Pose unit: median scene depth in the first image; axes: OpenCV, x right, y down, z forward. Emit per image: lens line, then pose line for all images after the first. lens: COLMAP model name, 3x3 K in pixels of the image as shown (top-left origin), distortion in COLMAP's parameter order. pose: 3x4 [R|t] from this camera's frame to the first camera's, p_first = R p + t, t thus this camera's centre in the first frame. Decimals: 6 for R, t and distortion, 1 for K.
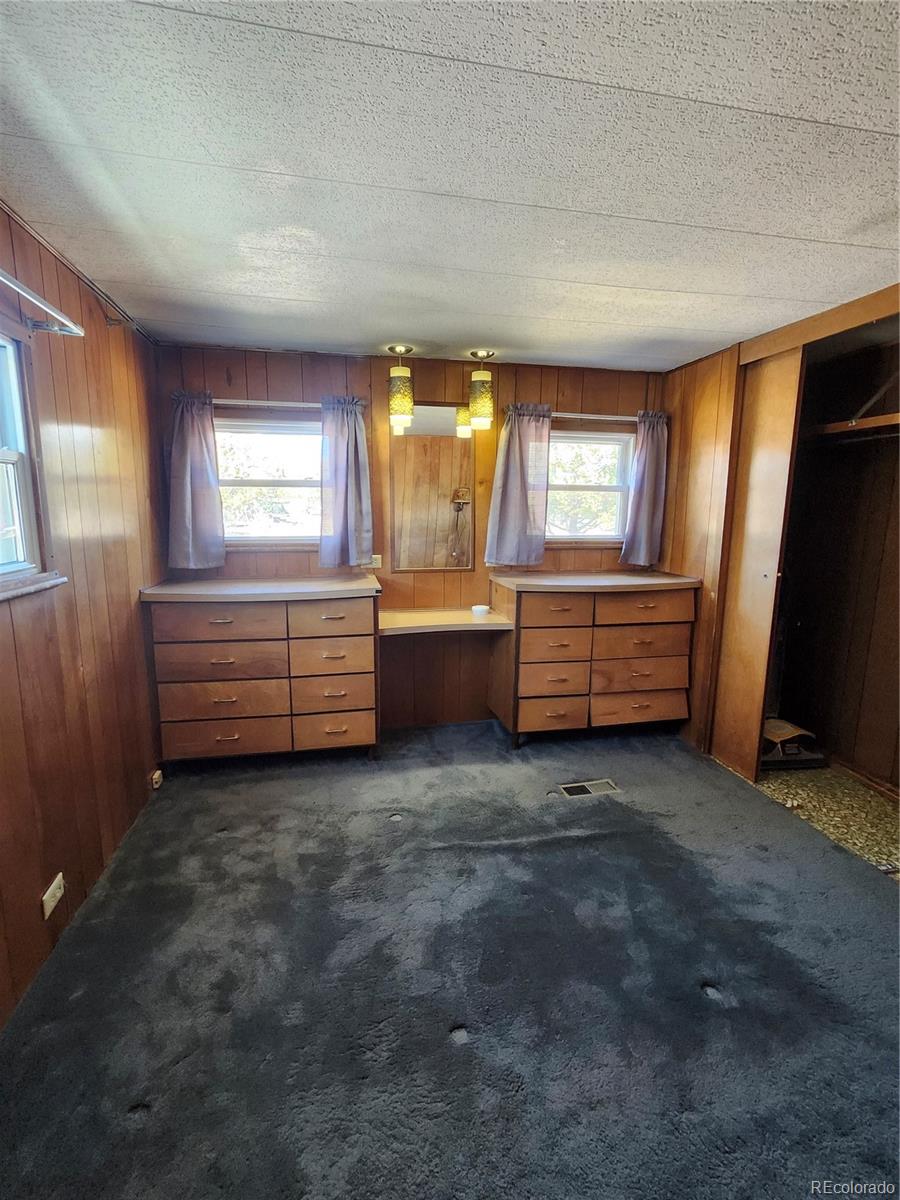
lens RADIAL K [[540.6, 0, 446.9], [0, 540.6, 598.5], [0, 0, 1]] dist [0.001587, 0.000699]
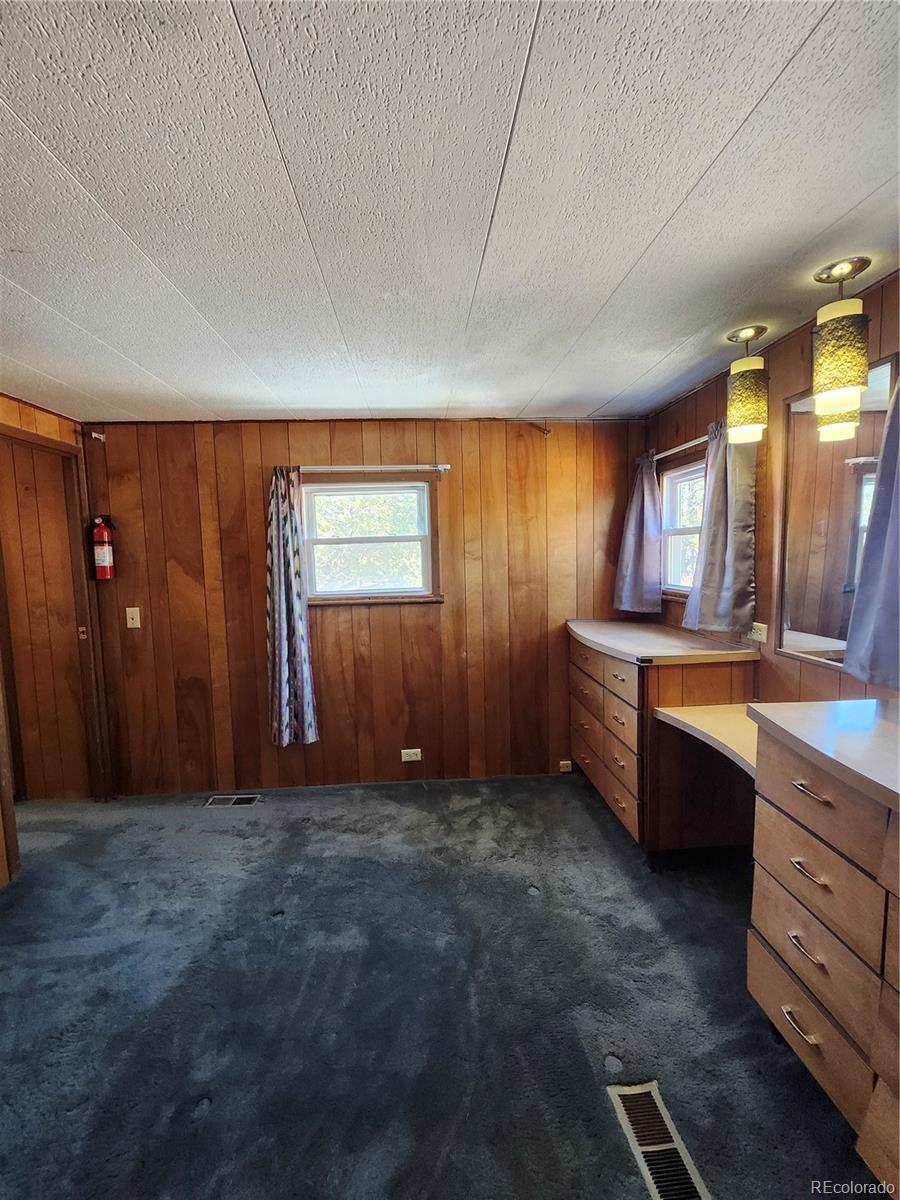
lens RADIAL K [[540.6, 0, 446.9], [0, 540.6, 598.5], [0, 0, 1]] dist [0.001587, 0.000699]
pose [[-0.130842, 0.075292, -0.988540, 0.700131], [-0.156354, 0.983067, 0.095570, -0.131034], [0.978996, 0.167067, -0.116854, 0.774039]]
